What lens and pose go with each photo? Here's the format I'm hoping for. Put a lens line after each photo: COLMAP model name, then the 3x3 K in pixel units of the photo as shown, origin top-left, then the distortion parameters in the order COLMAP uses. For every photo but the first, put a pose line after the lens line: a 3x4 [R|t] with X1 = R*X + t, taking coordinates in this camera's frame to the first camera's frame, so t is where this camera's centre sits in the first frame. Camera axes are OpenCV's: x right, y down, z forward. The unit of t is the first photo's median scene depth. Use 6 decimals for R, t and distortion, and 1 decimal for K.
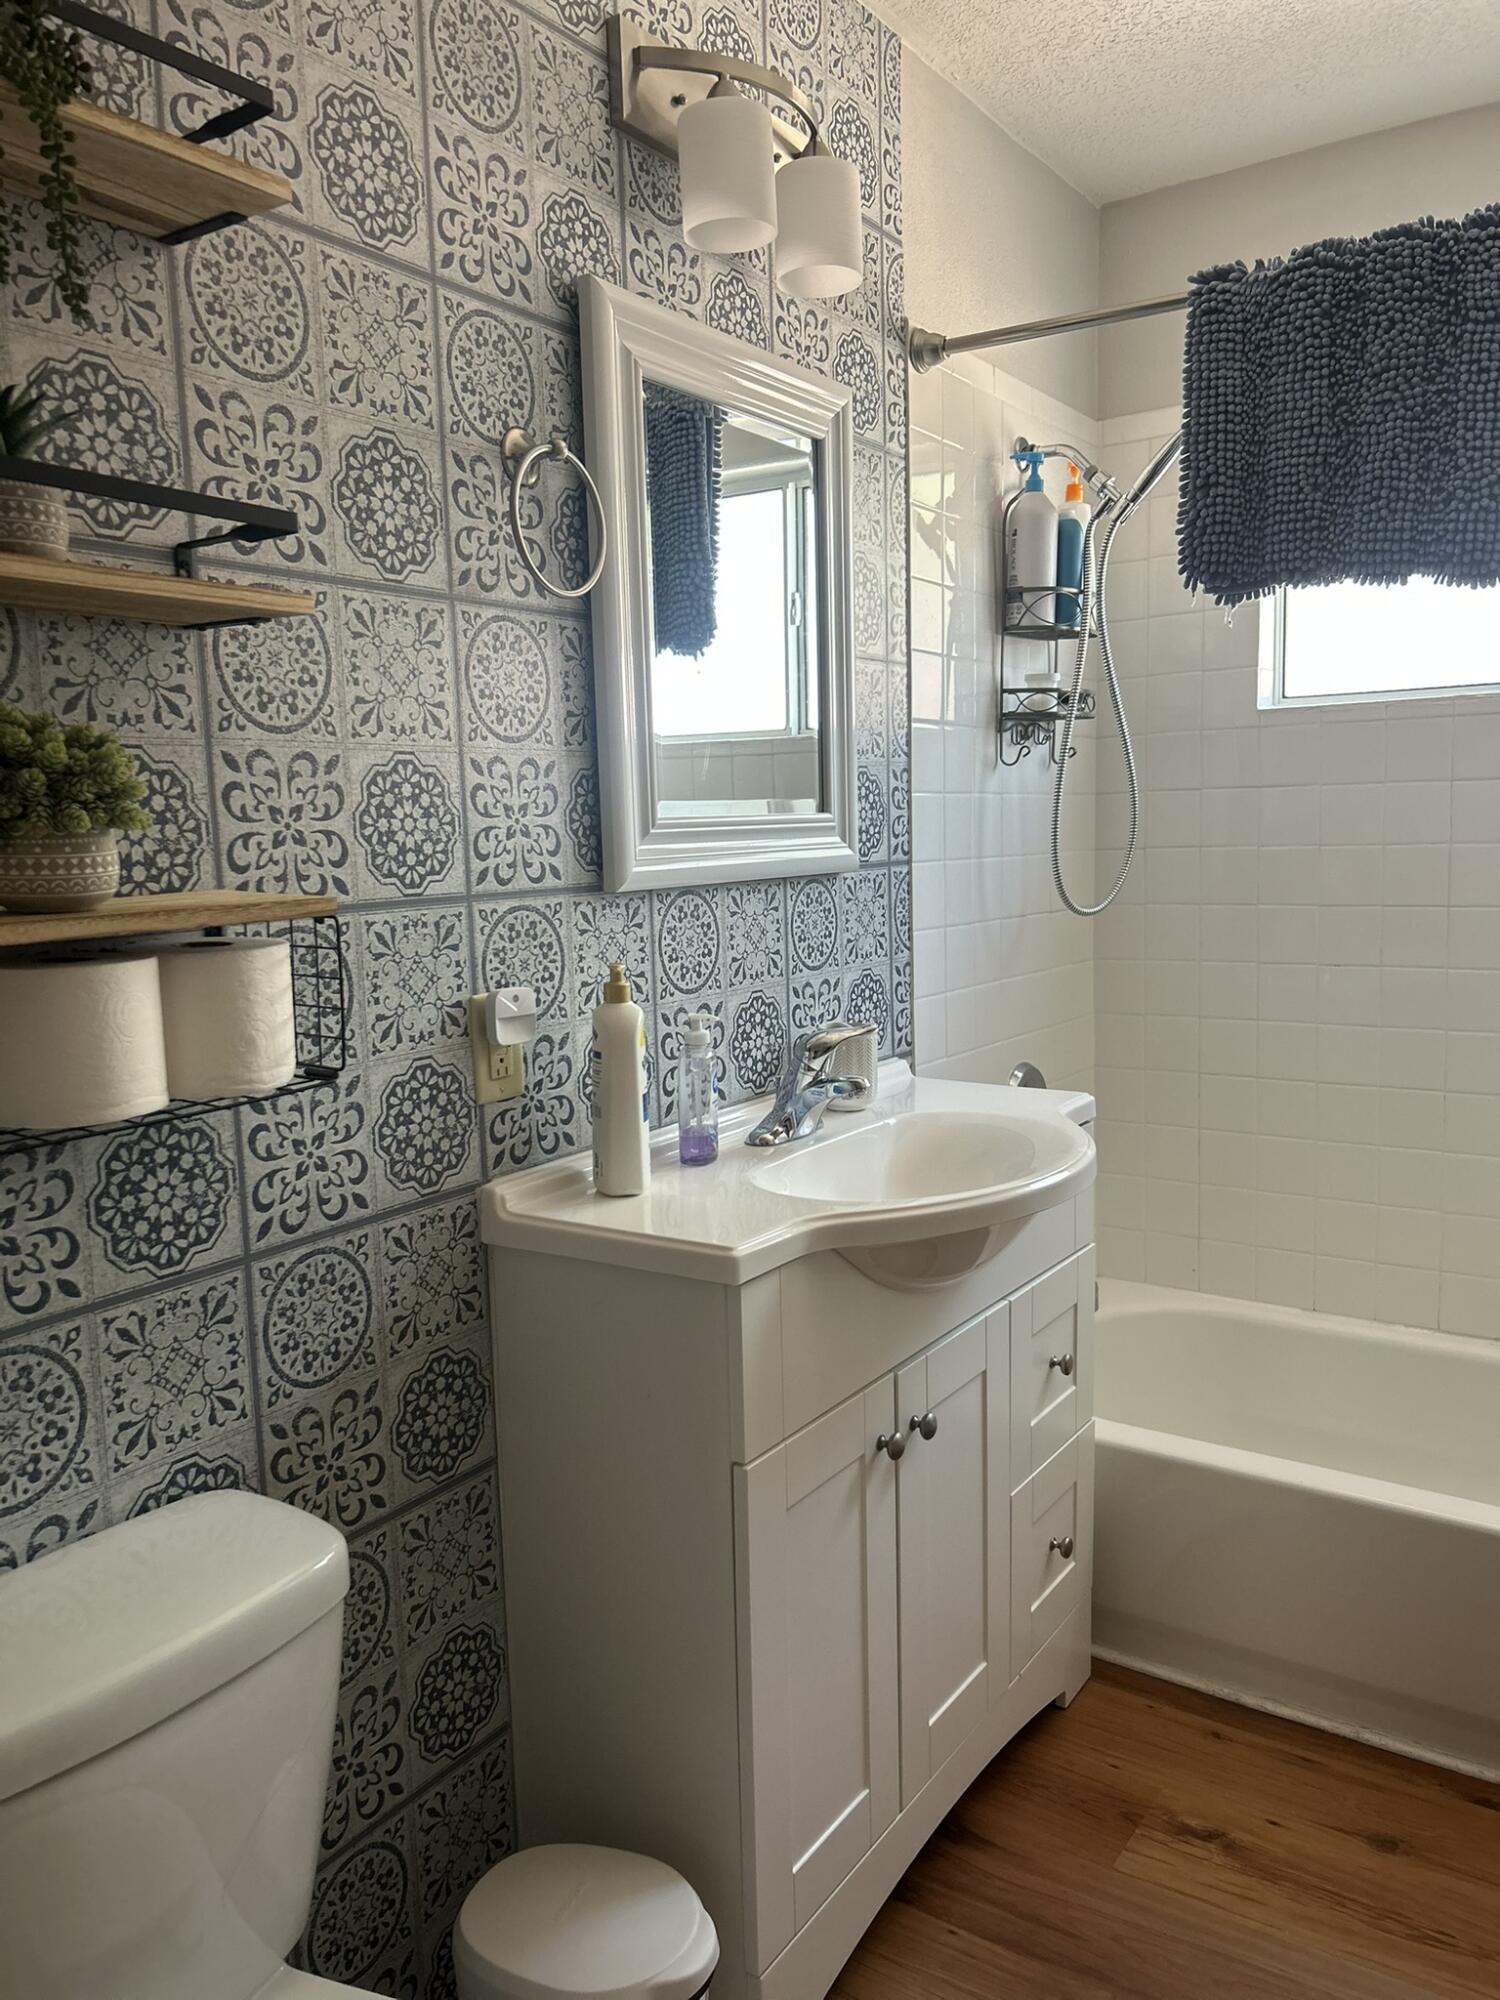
lens RADIAL K [[1494.2, 0, 742.0], [0, 1494.2, 1017.9], [0, 0, 1]] dist [0.036824, -0.038894]
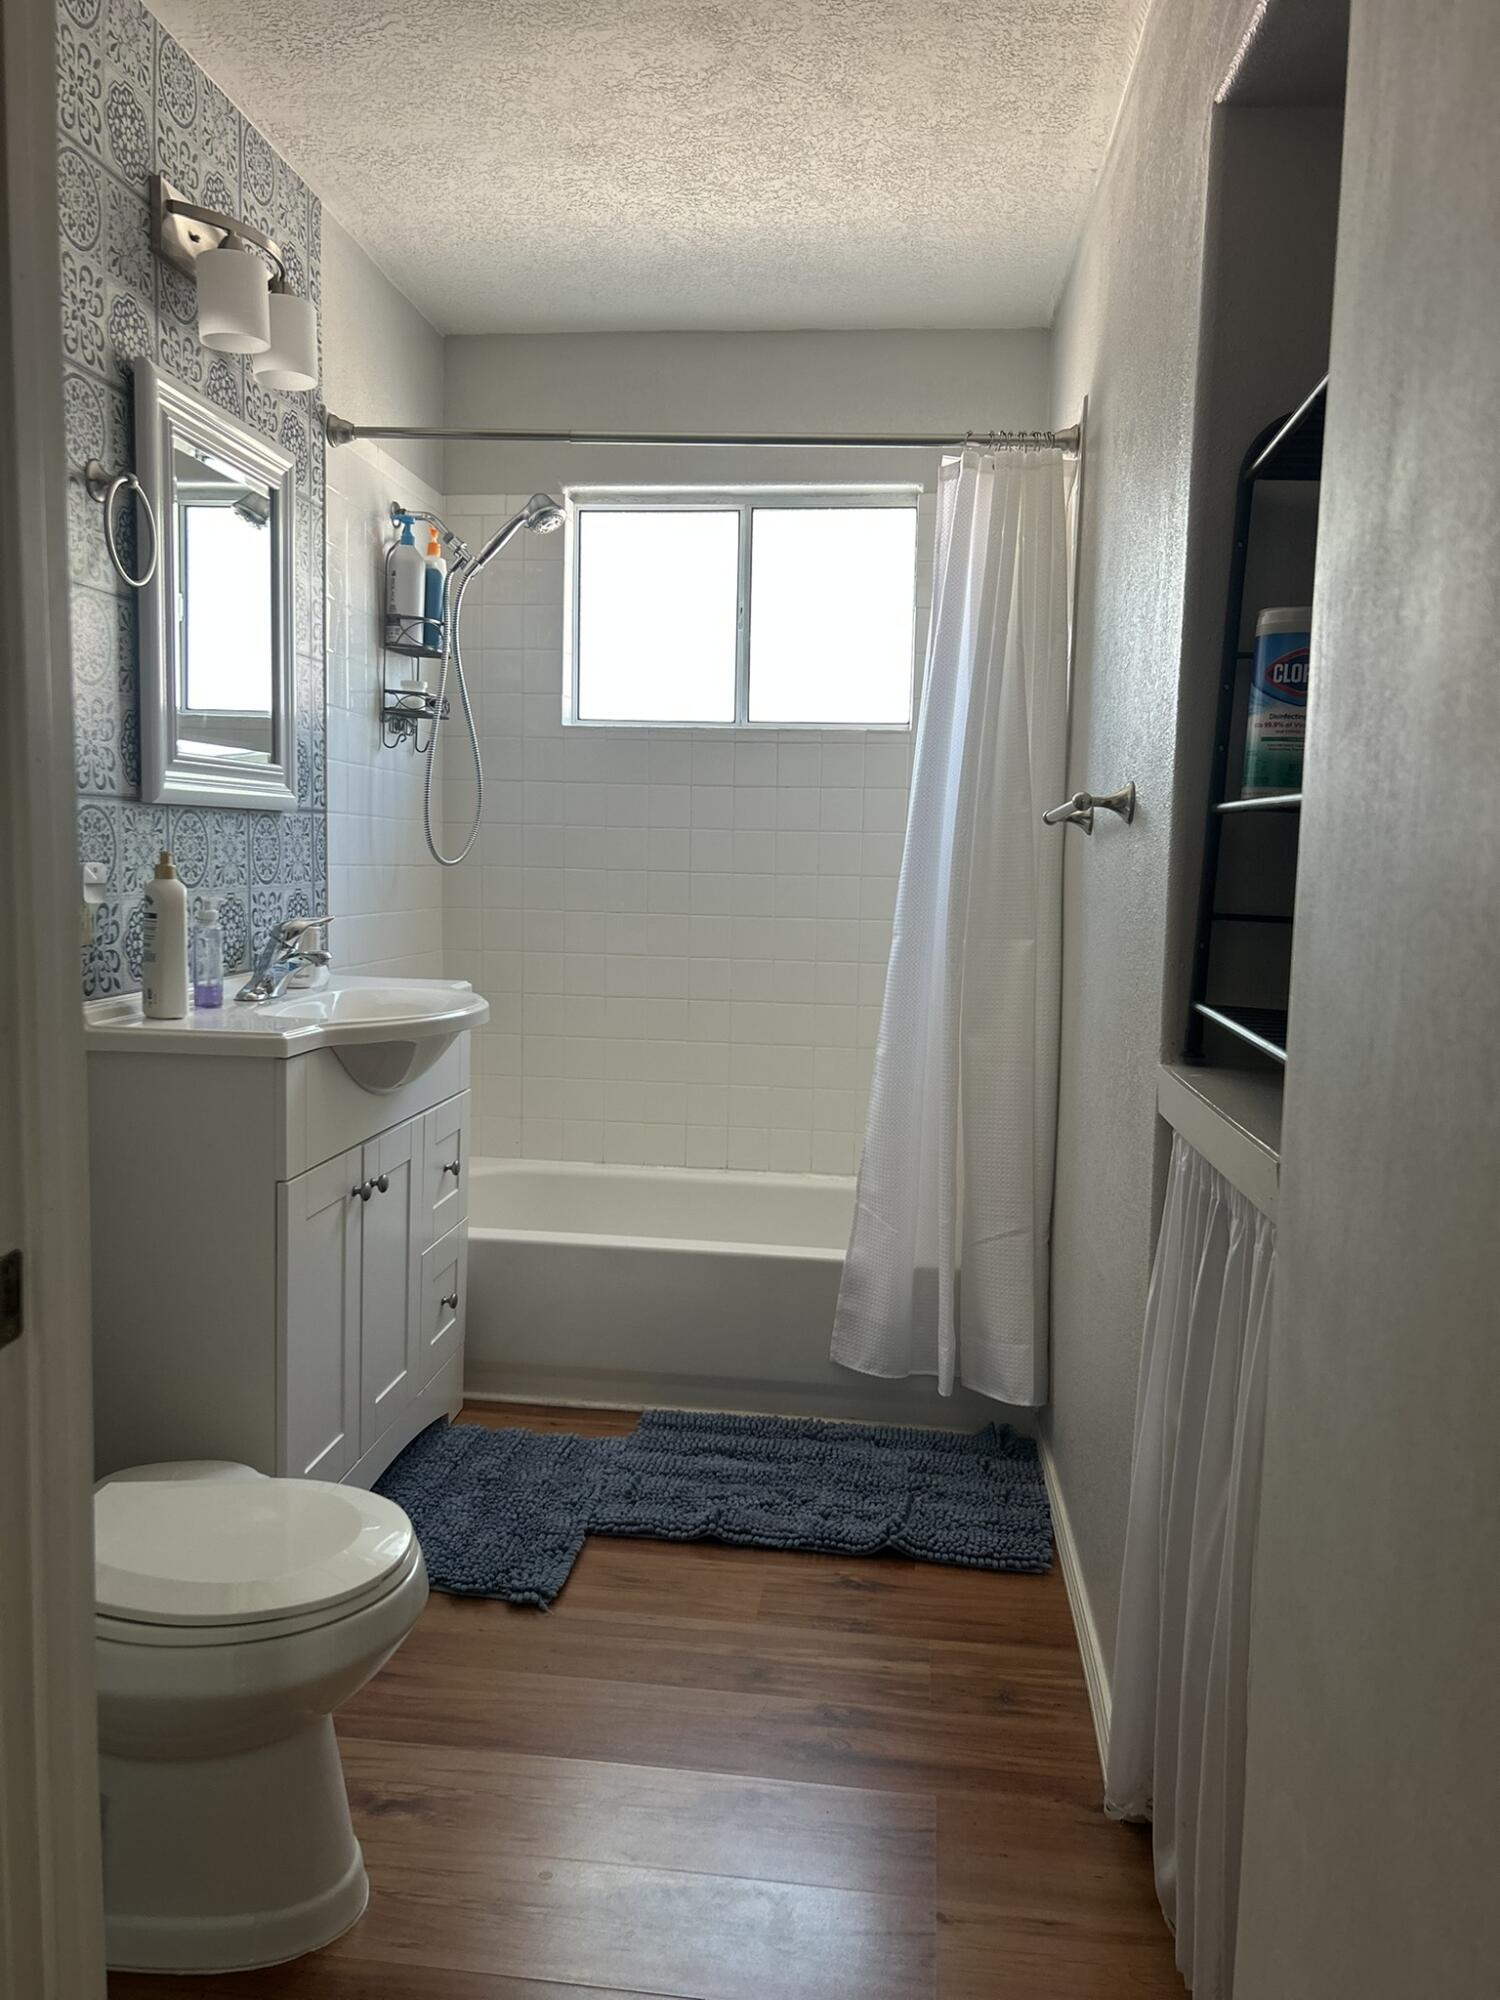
lens RADIAL K [[1494.2, 0, 755.6], [0, 1494.2, 1003.8], [0, 0, 1]] dist [0.036824, -0.038894]
pose [[0.876848, 0.002047, 0.480764, -0.220142], [0.010362, 0.999678, -0.023155, 0.115077], [-0.480657, 0.025285, 0.876544, -0.387627]]
